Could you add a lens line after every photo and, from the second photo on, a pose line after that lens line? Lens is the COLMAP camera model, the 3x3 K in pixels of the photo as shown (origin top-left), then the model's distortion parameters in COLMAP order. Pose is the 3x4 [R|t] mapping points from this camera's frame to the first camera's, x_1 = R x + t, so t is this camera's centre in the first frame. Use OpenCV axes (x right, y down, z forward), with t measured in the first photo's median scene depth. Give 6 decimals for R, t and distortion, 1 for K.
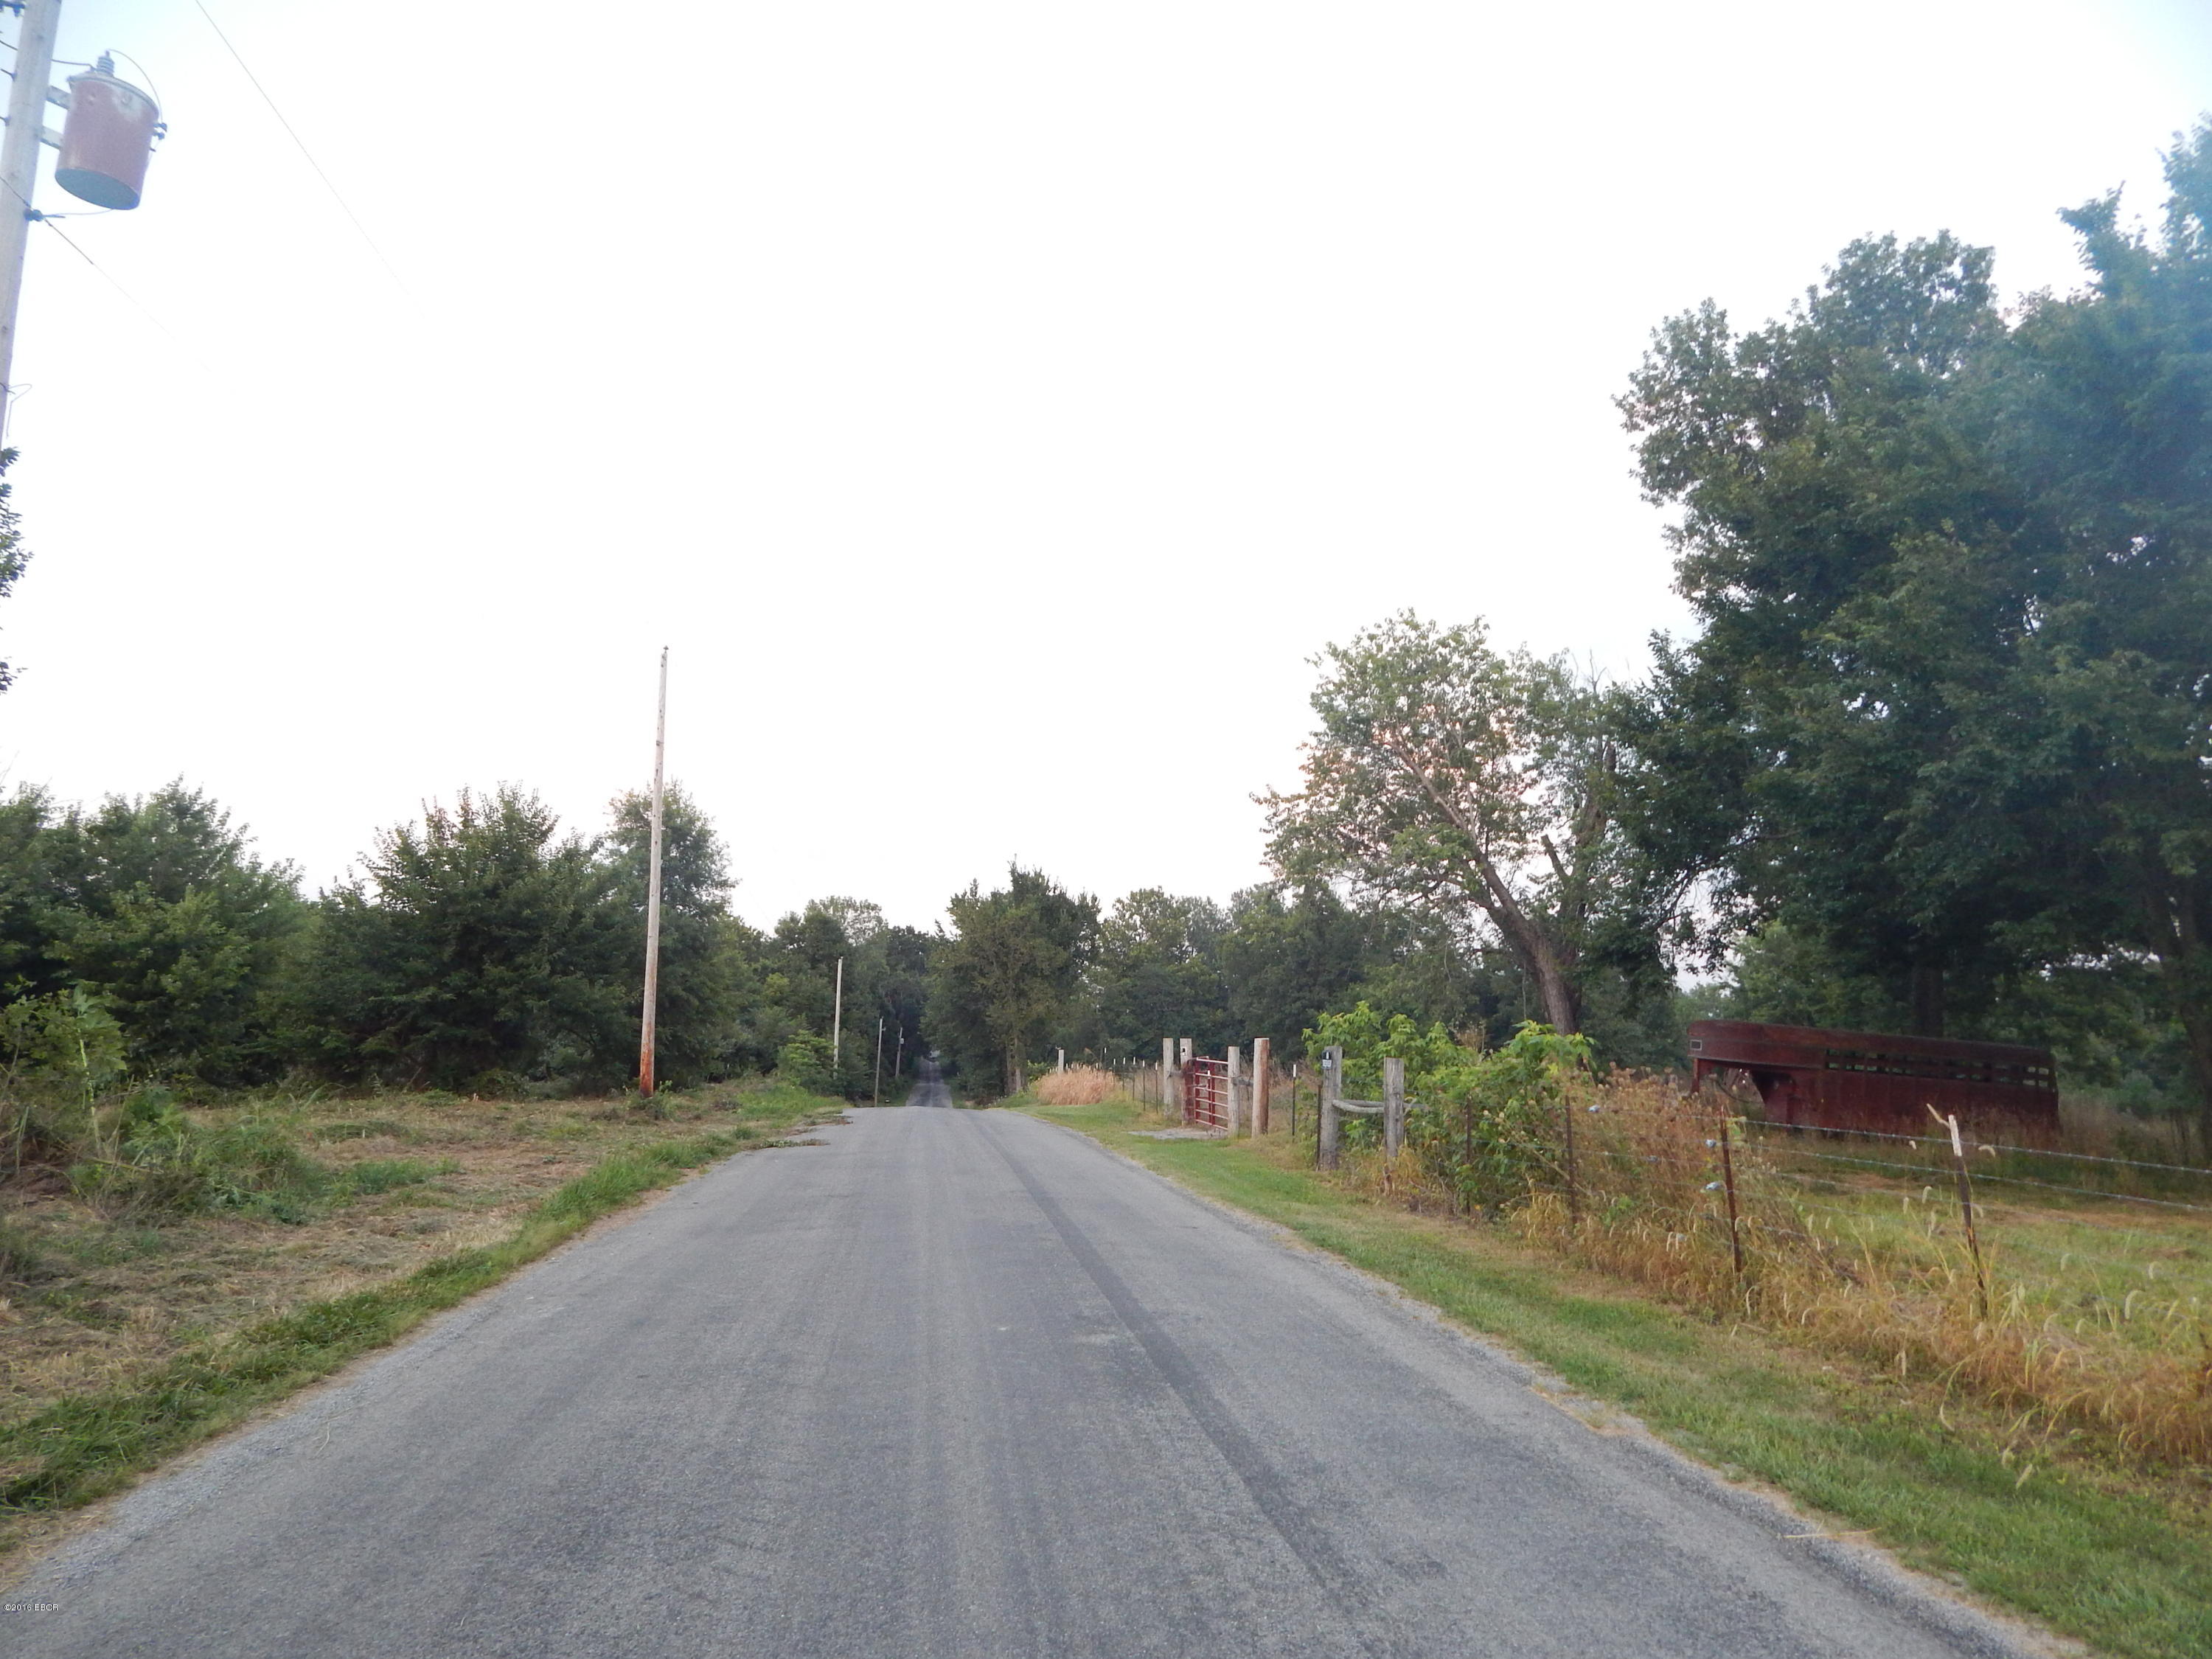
lens RADIAL K [[1420.2, 0, 1122.0], [0, 1420.2, 822.1], [0, 0, 1]] dist [-0.001412, -0.007584]
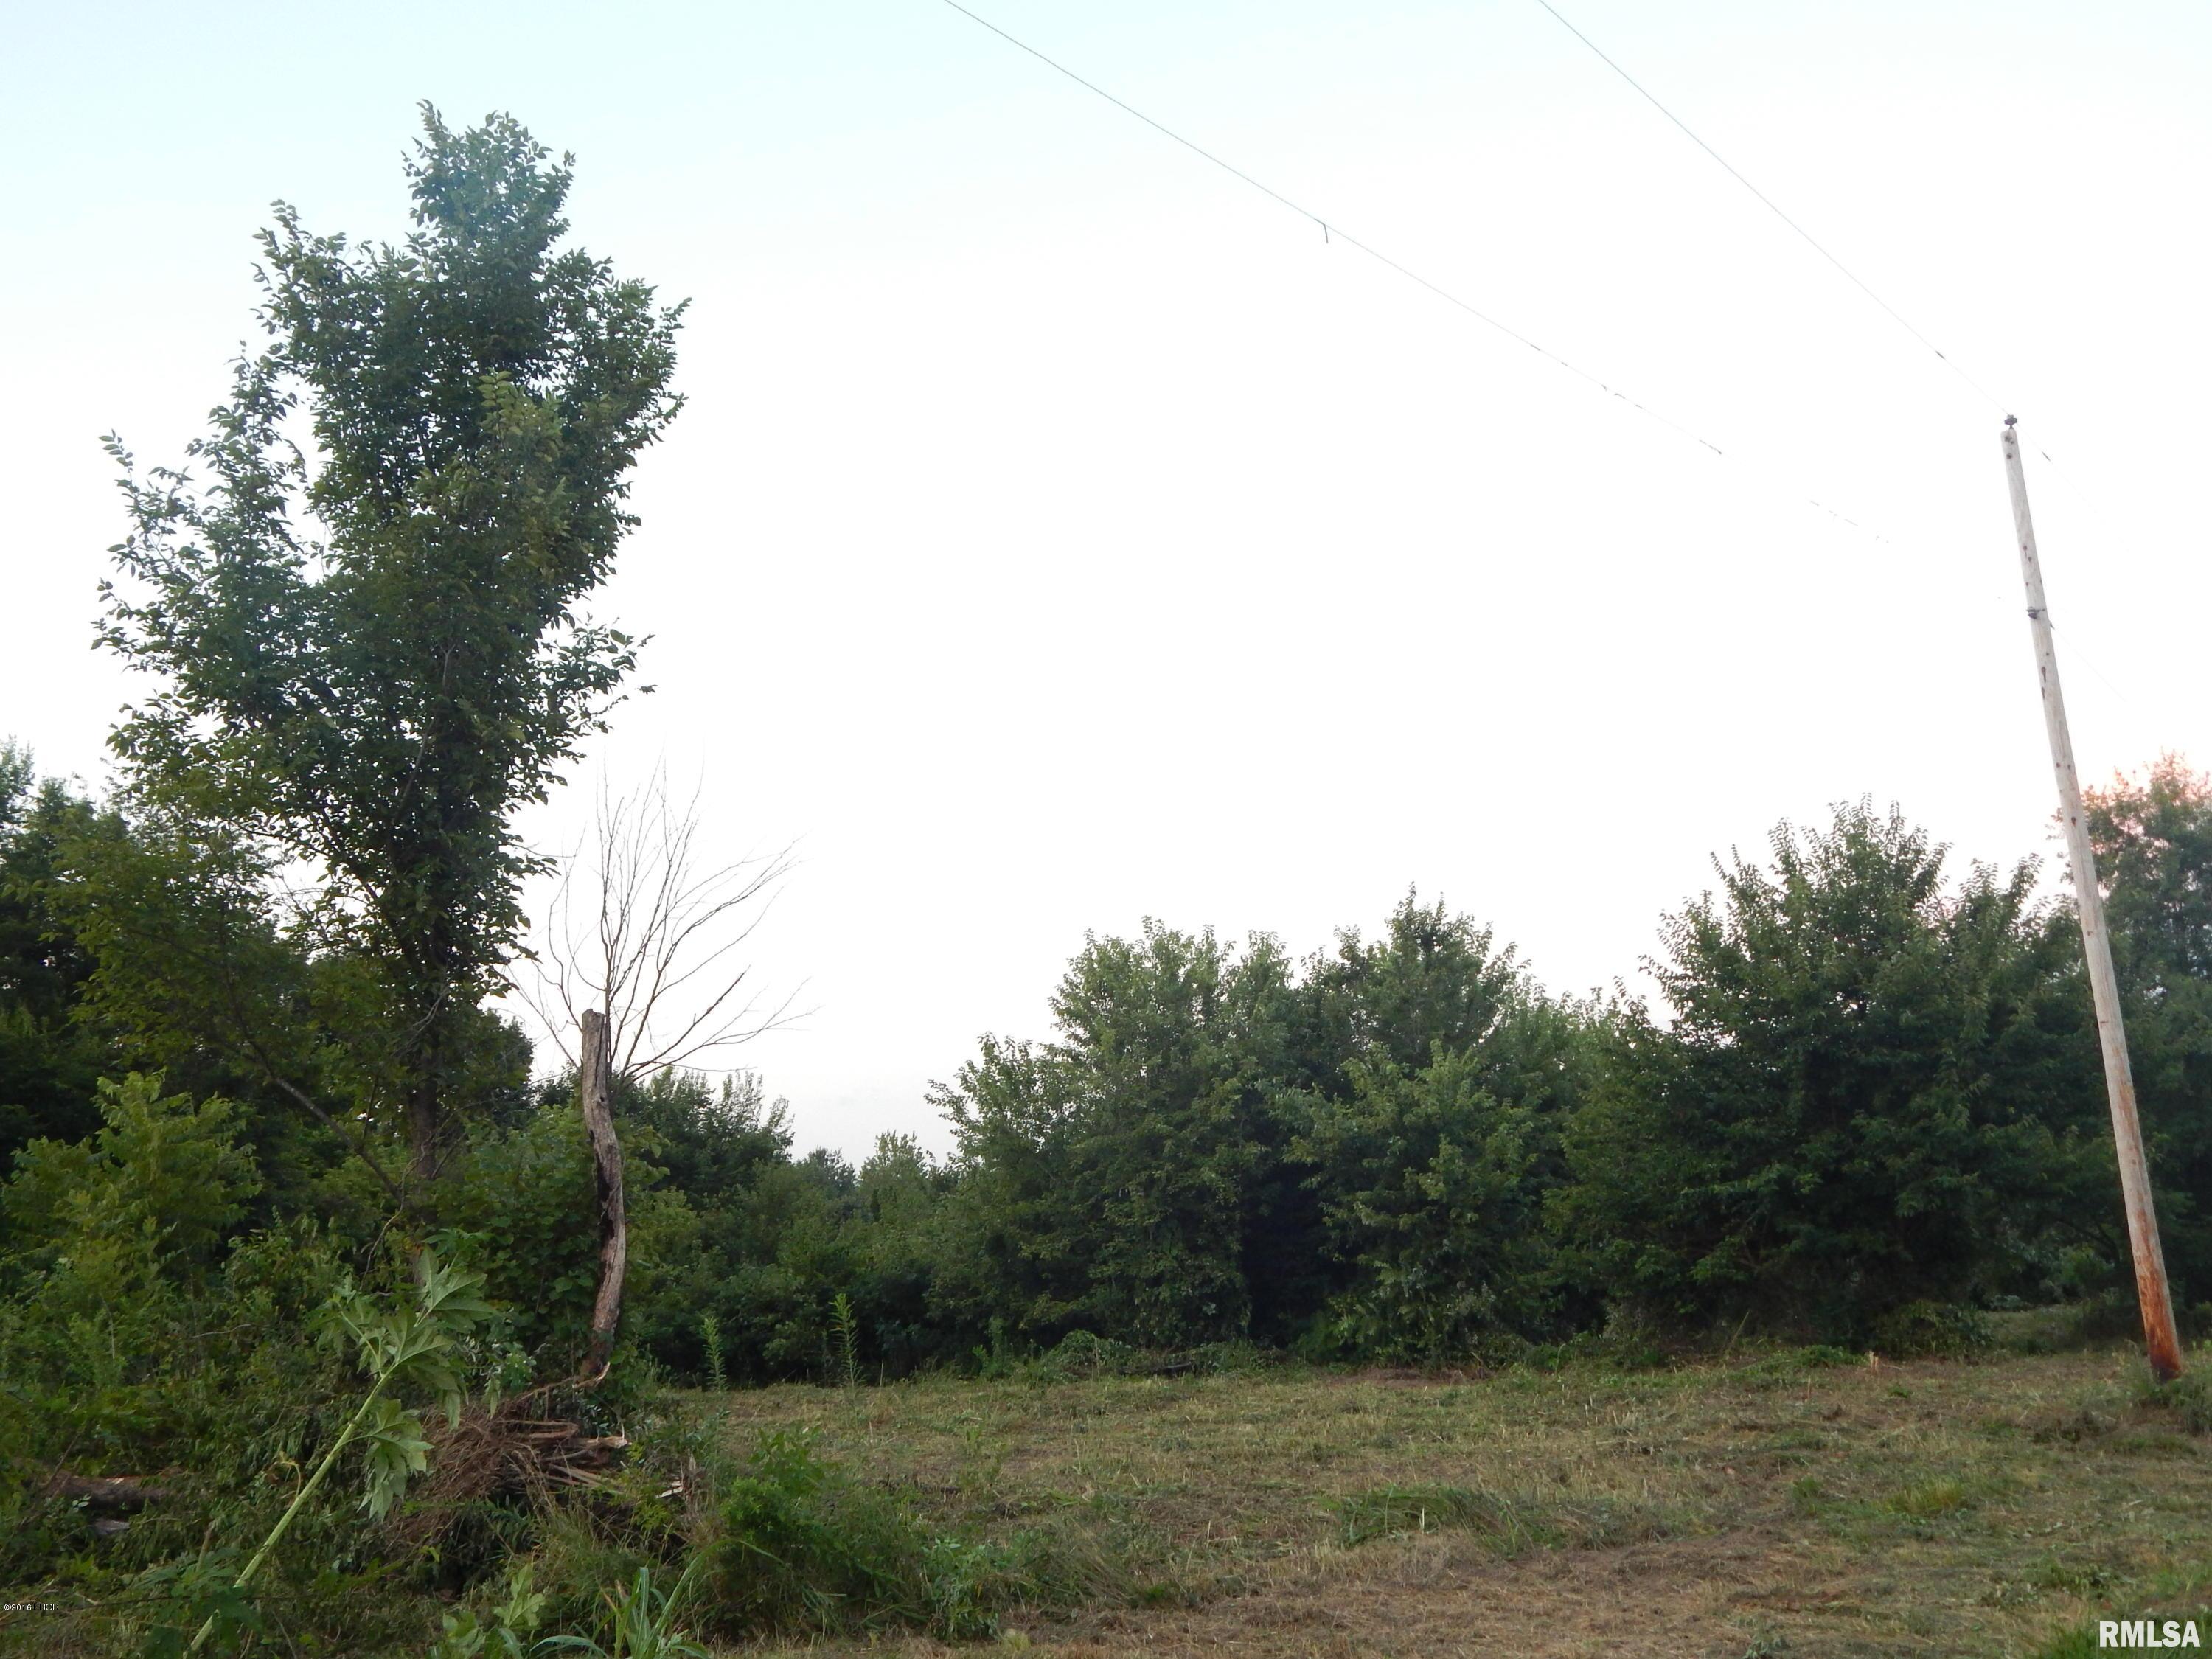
lens RADIAL K [[1963.0, 0, 1106.4], [0, 1963.0, 804.3], [0, 0, 1]] dist [-0.012926, -0.018317]
pose [[0.658034, -0.202274, -0.725311, -0.053805], [0.156842, 0.978936, -0.130710, 0.032721], [0.736472, -0.027748, 0.675898, 0.251450]]
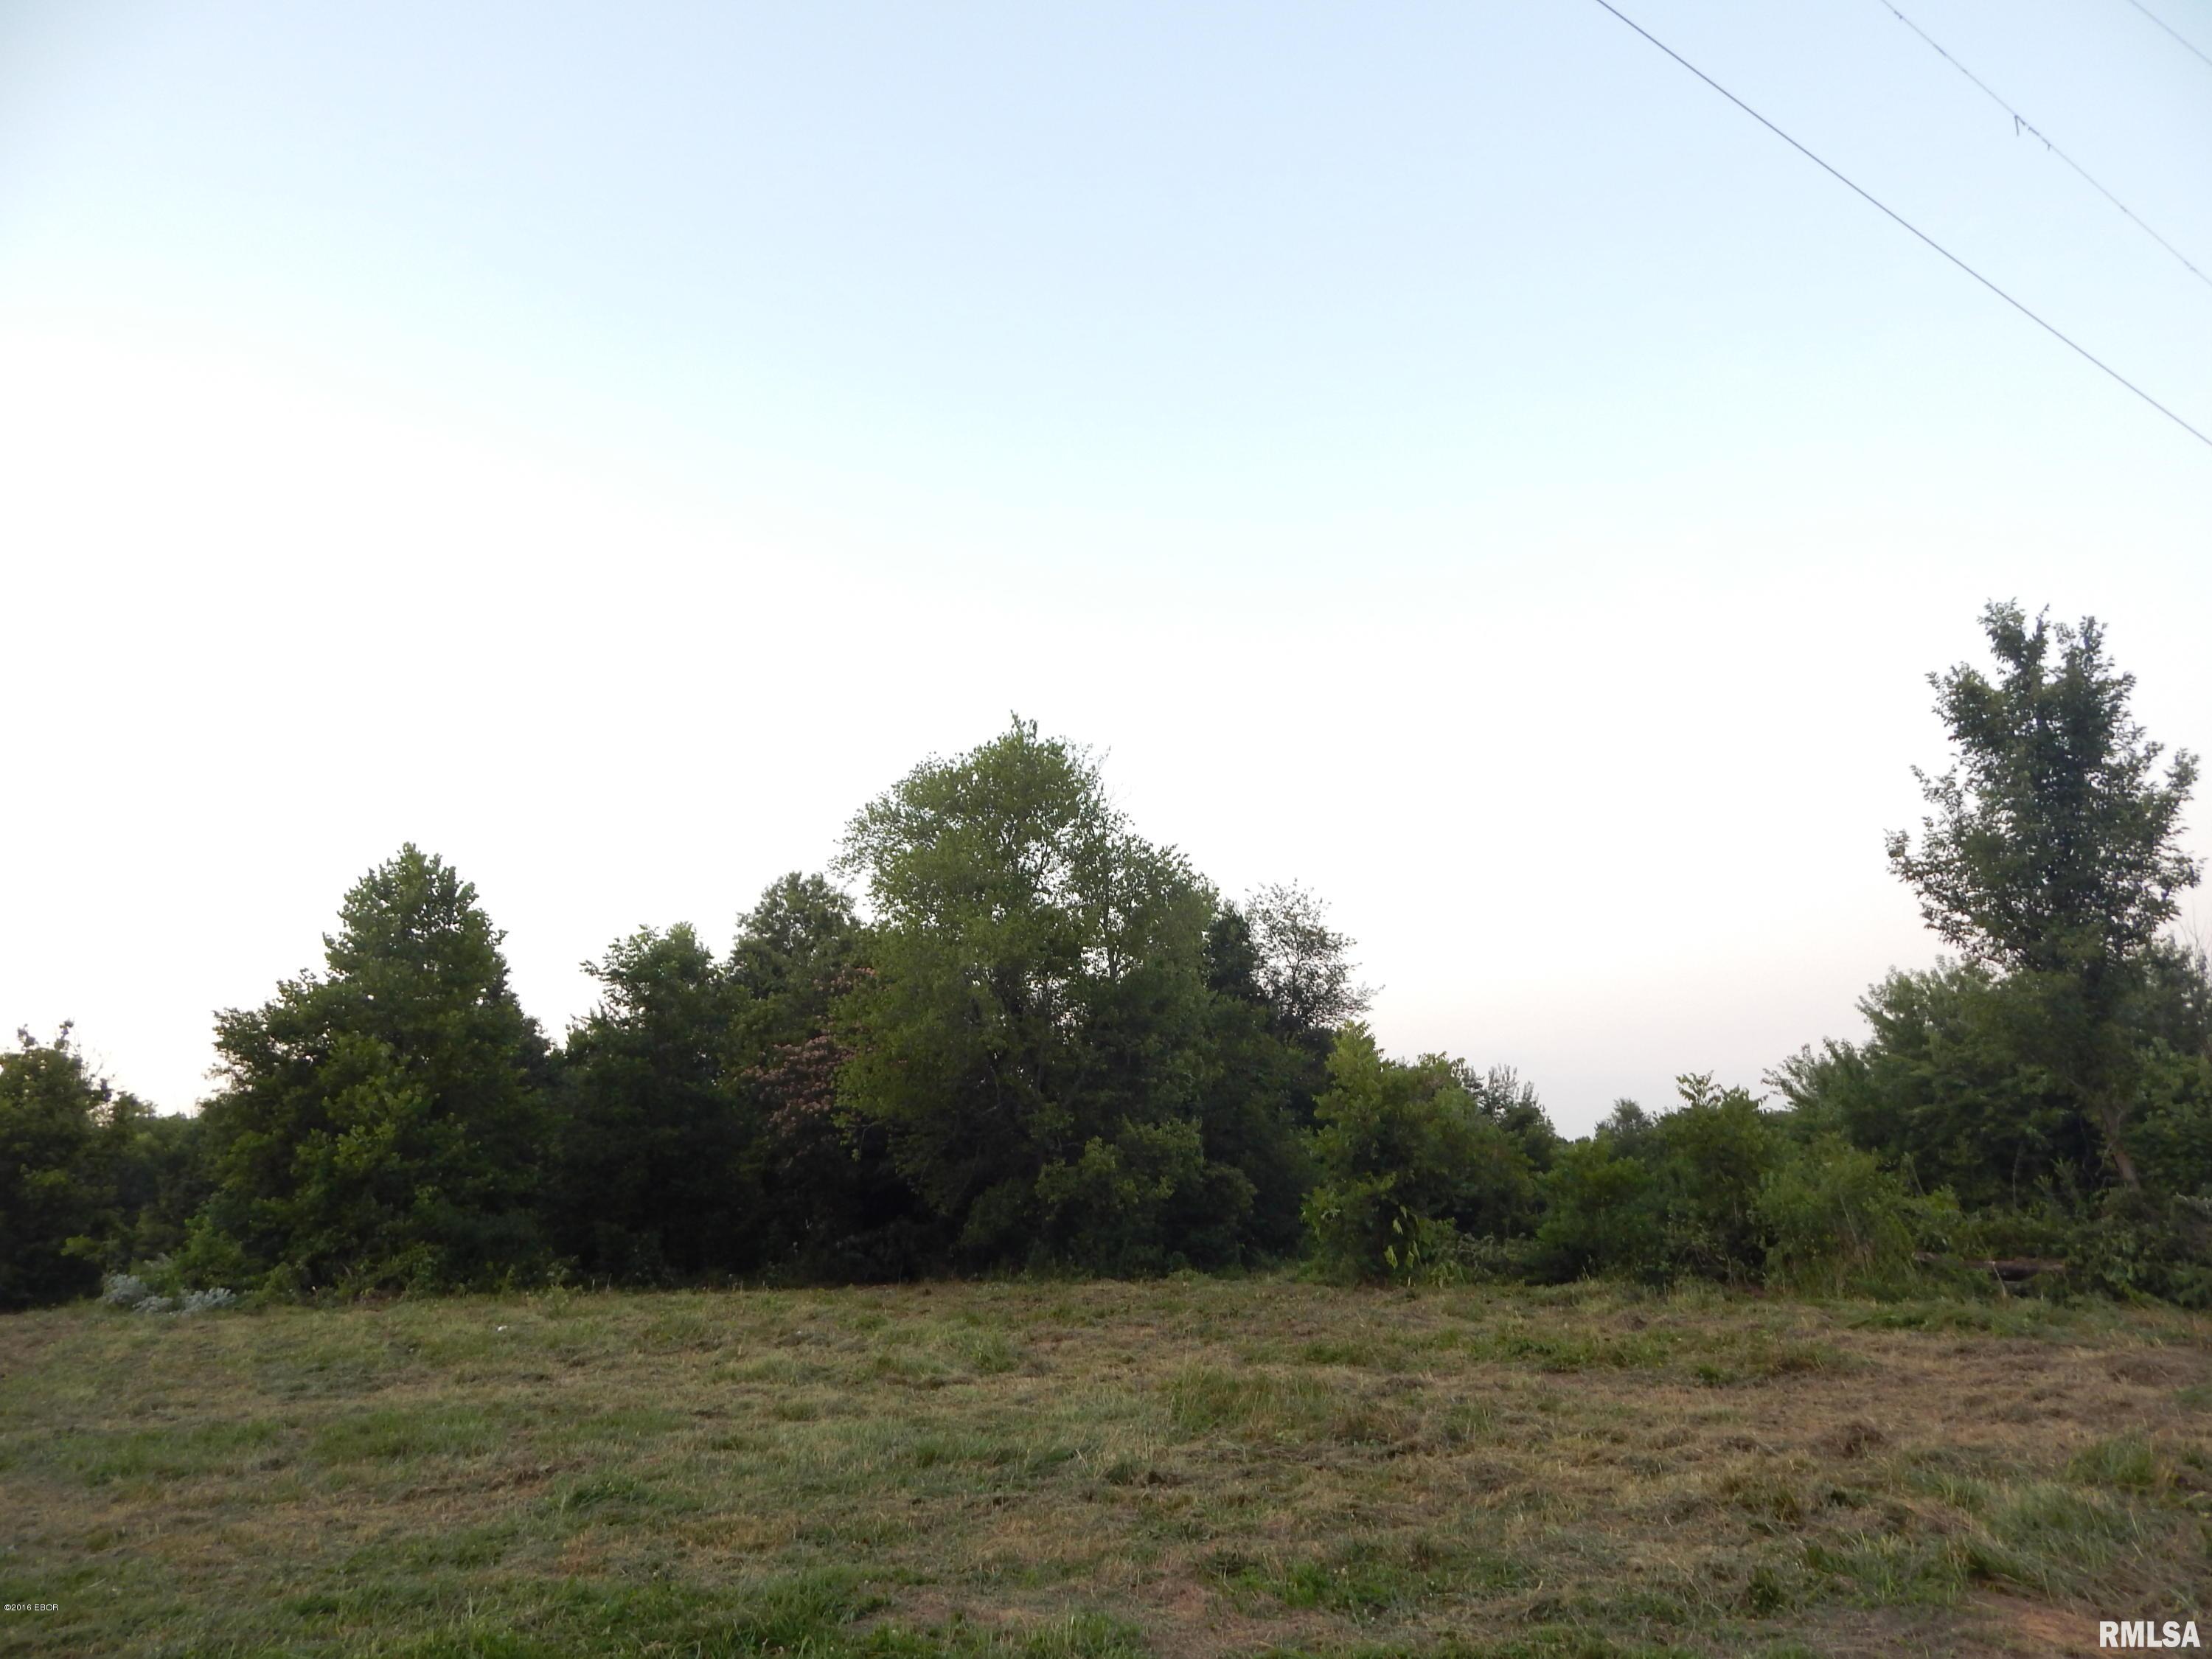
lens RADIAL K [[1420.2, 0, 1122.0], [0, 1420.2, 822.1], [0, 0, 1]] dist [-0.001412, -0.007584]
pose [[0.405288, -0.261934, -0.875861, -0.058748], [0.168038, 0.963095, -0.210266, -0.018464], [0.898613, -0.061960, 0.434345, -0.105665]]
